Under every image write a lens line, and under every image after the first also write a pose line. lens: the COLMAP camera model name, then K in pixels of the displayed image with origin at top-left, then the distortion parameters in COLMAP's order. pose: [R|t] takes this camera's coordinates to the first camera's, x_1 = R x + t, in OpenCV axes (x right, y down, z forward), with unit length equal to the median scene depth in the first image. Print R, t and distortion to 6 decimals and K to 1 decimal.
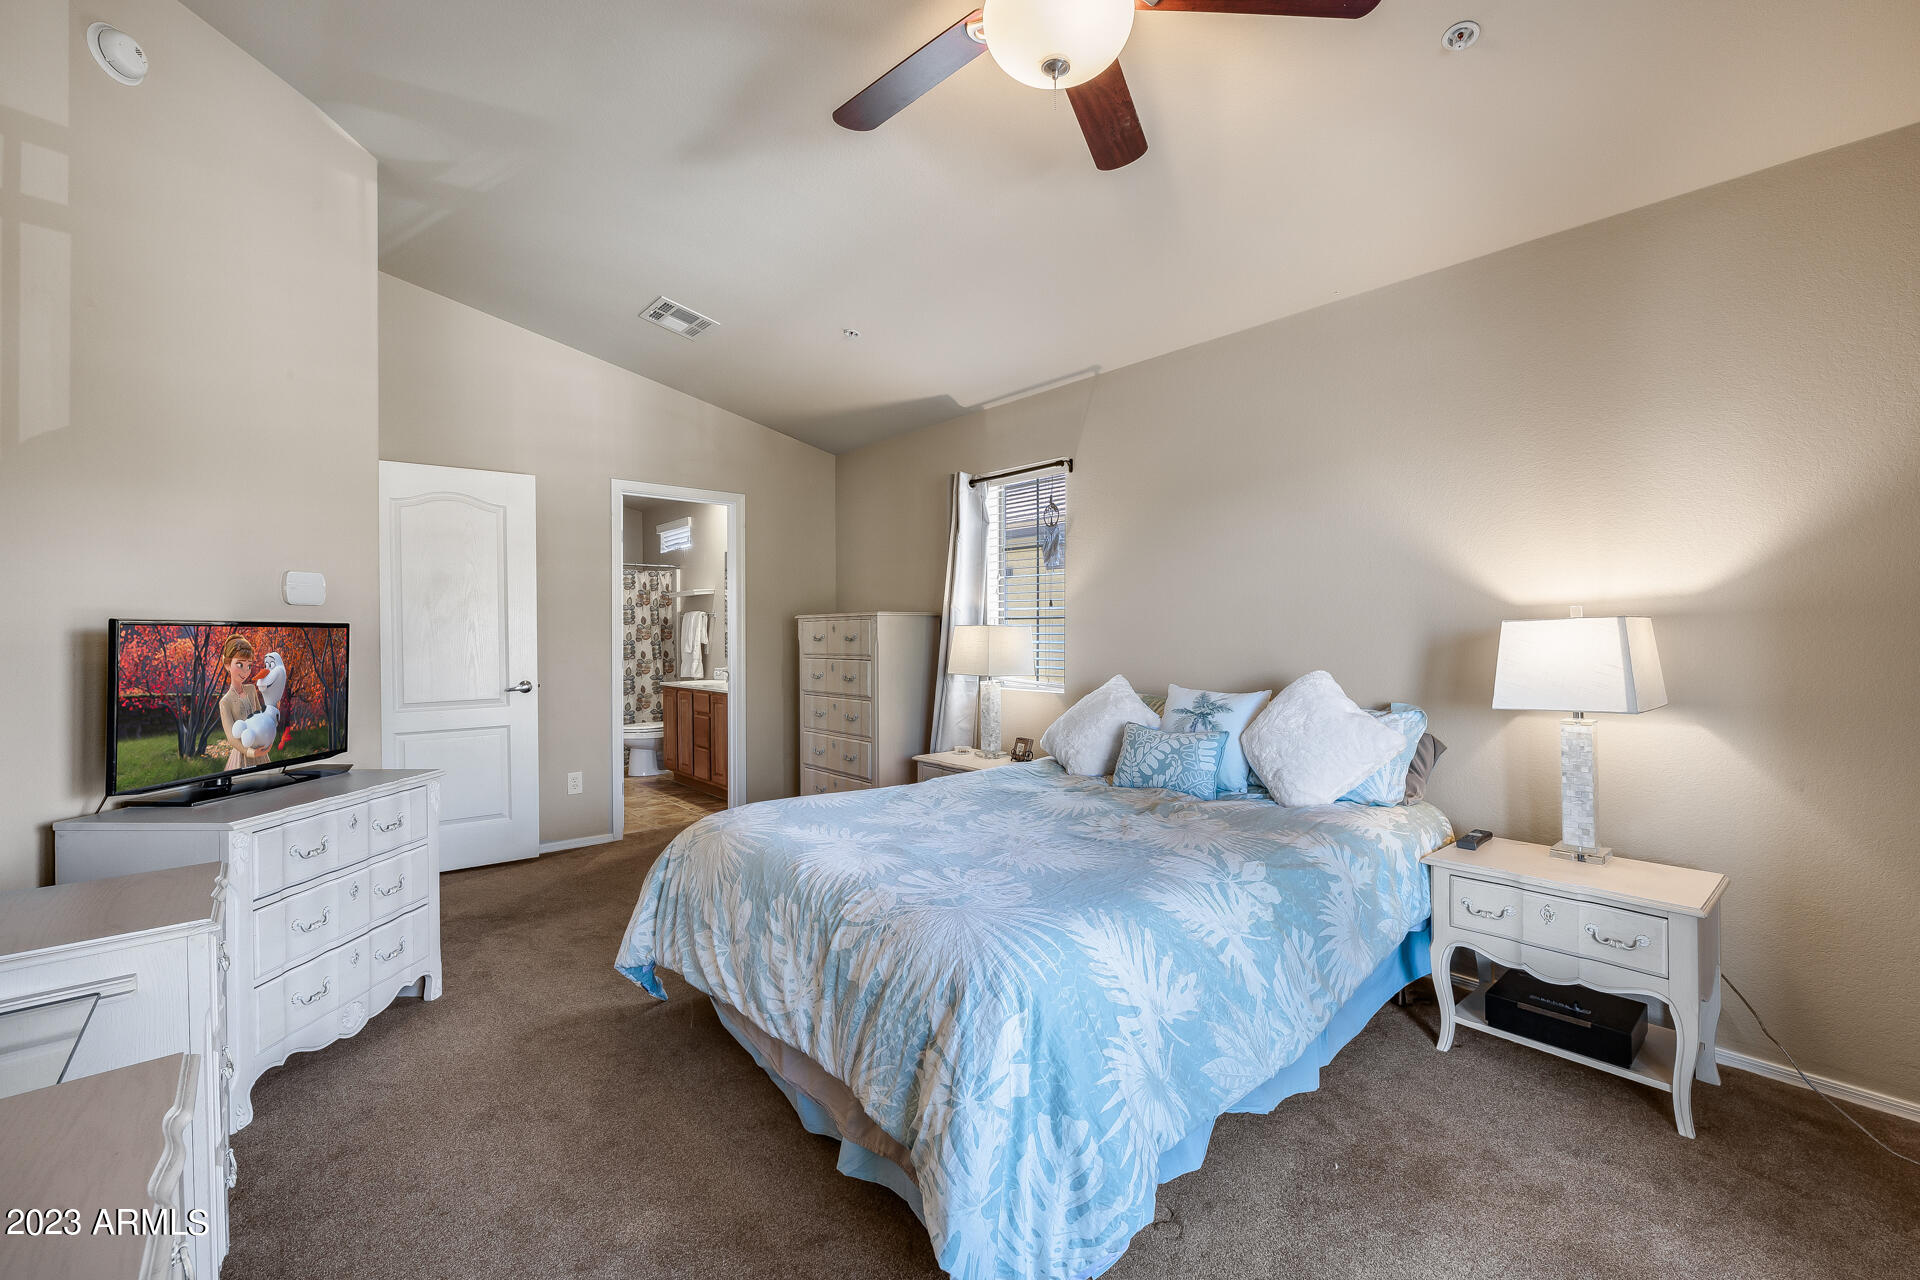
lens RADIAL K [[764.6, 0, 958.2], [0, 764.6, 647.0], [0, 0, 1]] dist [-0.001901, -0.000085]
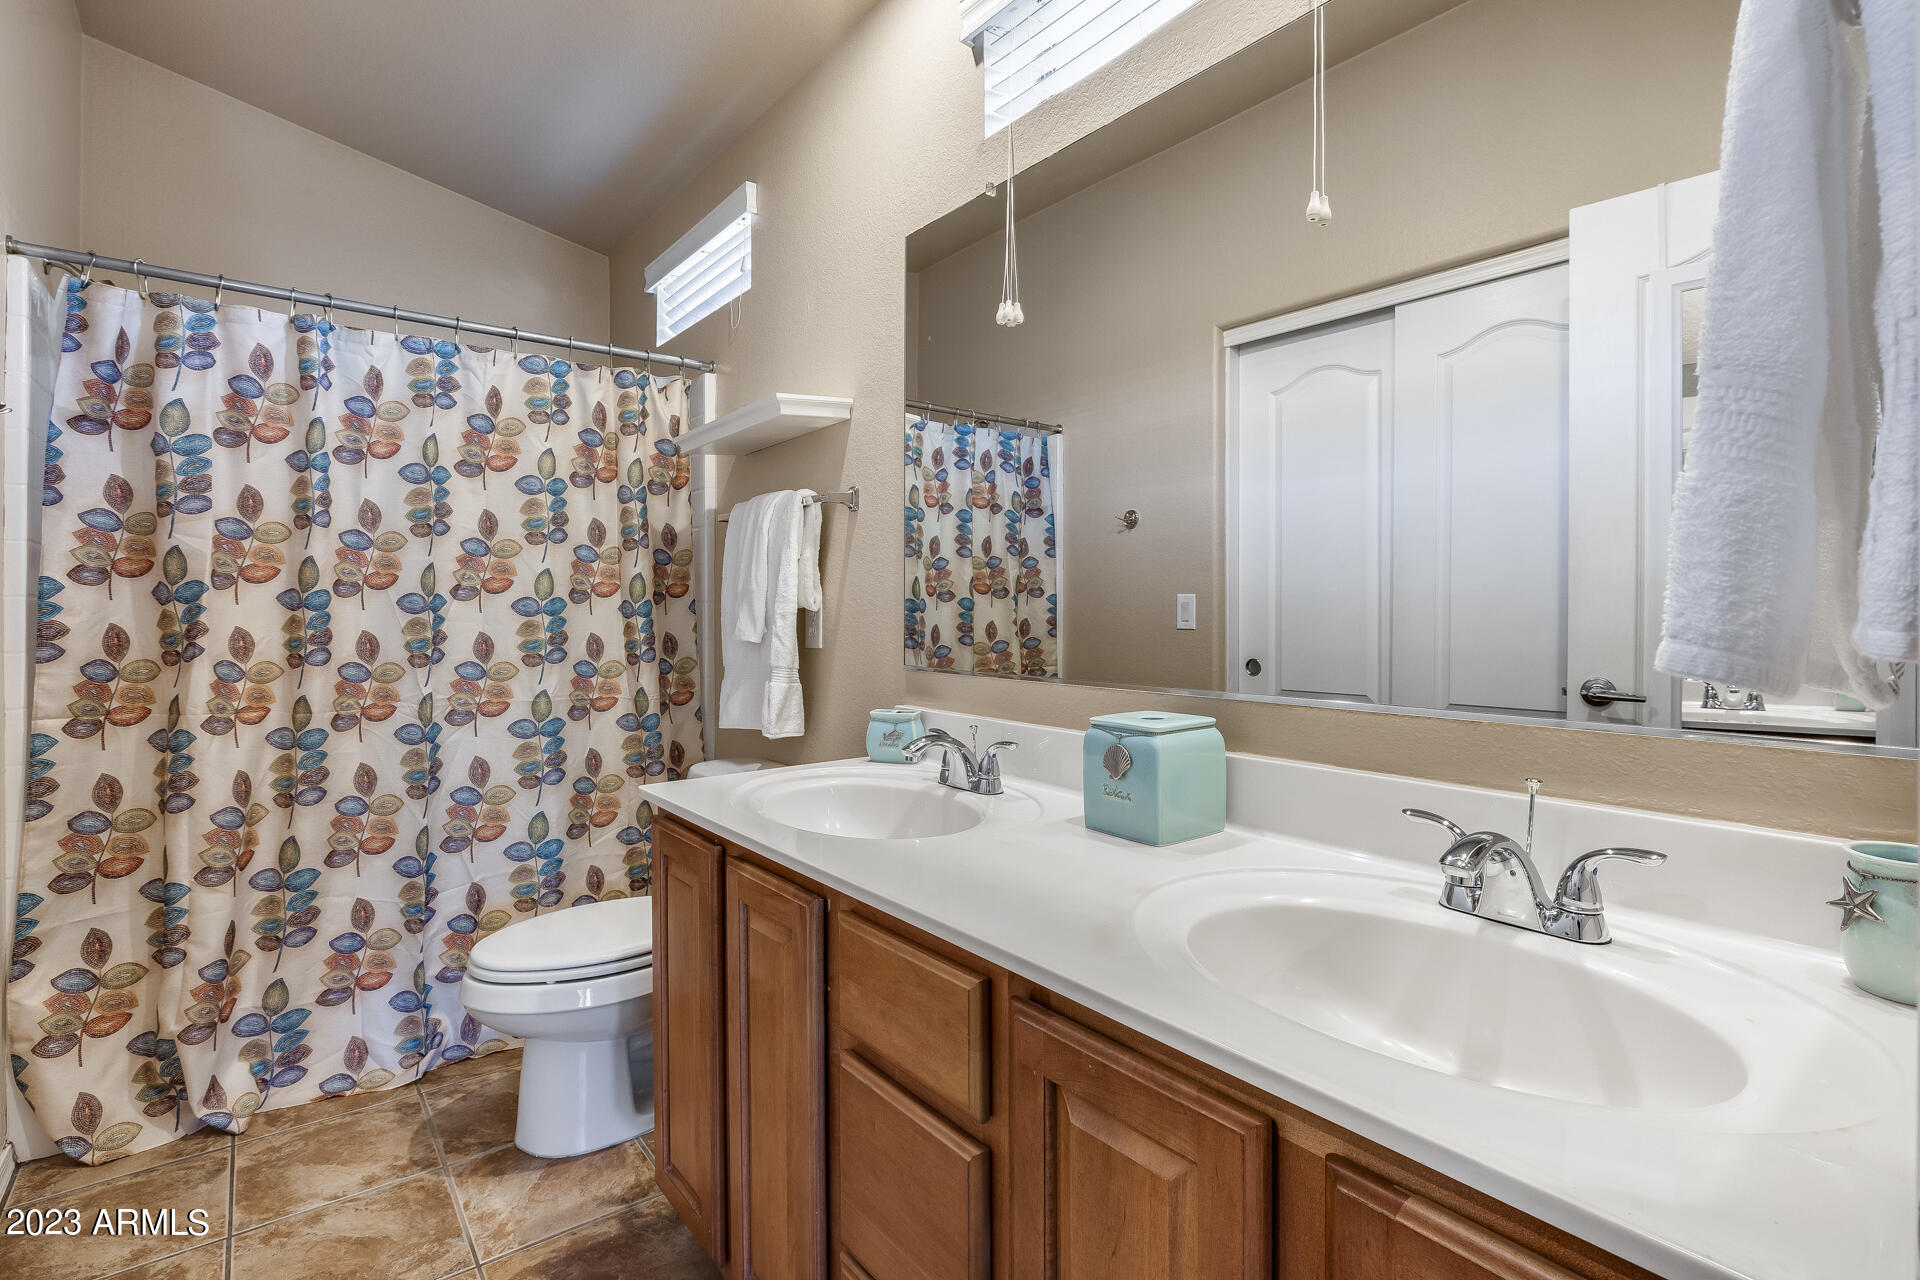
lens RADIAL K [[915.5, 0, 961.3], [0, 915.5, 630.7], [0, 0, 1]] dist [-0.008742, -0.000010]
pose [[0.997736, 0.007182, -0.066863, -0.245289], [-0.006814, 0.999960, 0.005736, 0.000715], [0.066902, -0.005268, 0.997746, 0.652909]]
